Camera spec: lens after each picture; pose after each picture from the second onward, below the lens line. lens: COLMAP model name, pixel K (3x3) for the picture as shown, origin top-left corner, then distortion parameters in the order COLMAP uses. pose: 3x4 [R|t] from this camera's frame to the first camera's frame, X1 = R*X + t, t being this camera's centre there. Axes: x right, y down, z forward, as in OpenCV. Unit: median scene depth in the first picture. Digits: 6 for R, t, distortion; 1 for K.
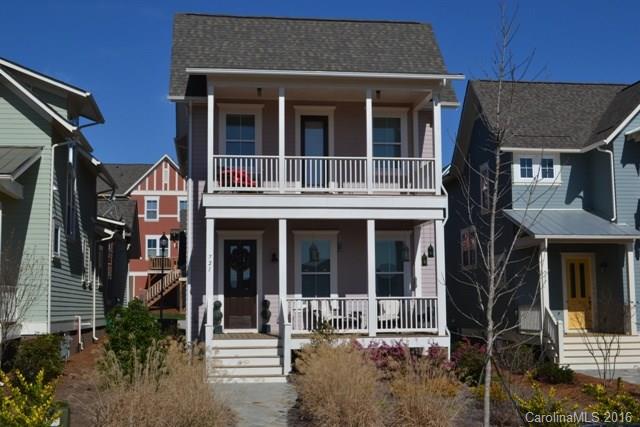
lens RADIAL K [[881.4, 0, 320.0], [0, 881.4, 213.5], [0, 0, 1]] dist [-0.002986, -0.009665]
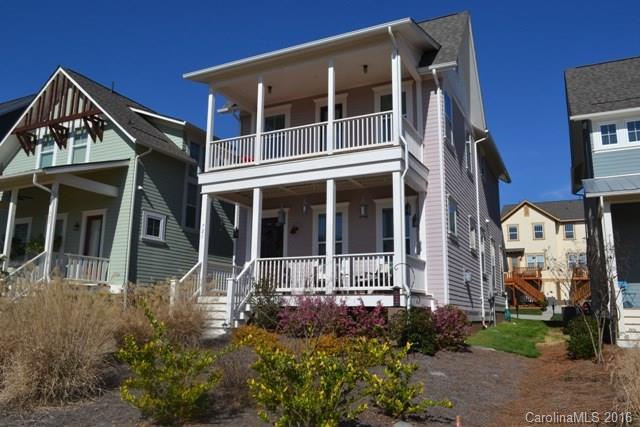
lens RADIAL K [[514.6, 0, 320.0], [0, 514.6, 213.5], [0, 0, 1]] dist [-0.000513, 0.001975]
pose [[0.830555, -0.092327, -0.549230, 0.366863], [0.040416, 0.993555, -0.105901, 0.107341], [0.555468, 0.065759, 0.828934, 0.498349]]
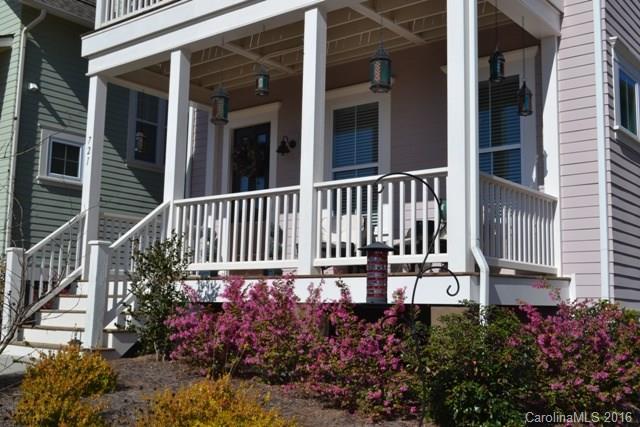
lens RADIAL K [[747.0, 0, 320.0], [0, 747.0, 213.5], [0, 0, 1]] dist [-0.012062, -0.025807]
pose [[0.696155, -0.075574, -0.713903, 0.312517], [0.049460, 0.997130, -0.057325, 0.127550], [0.716186, 0.004598, 0.697894, 0.738120]]
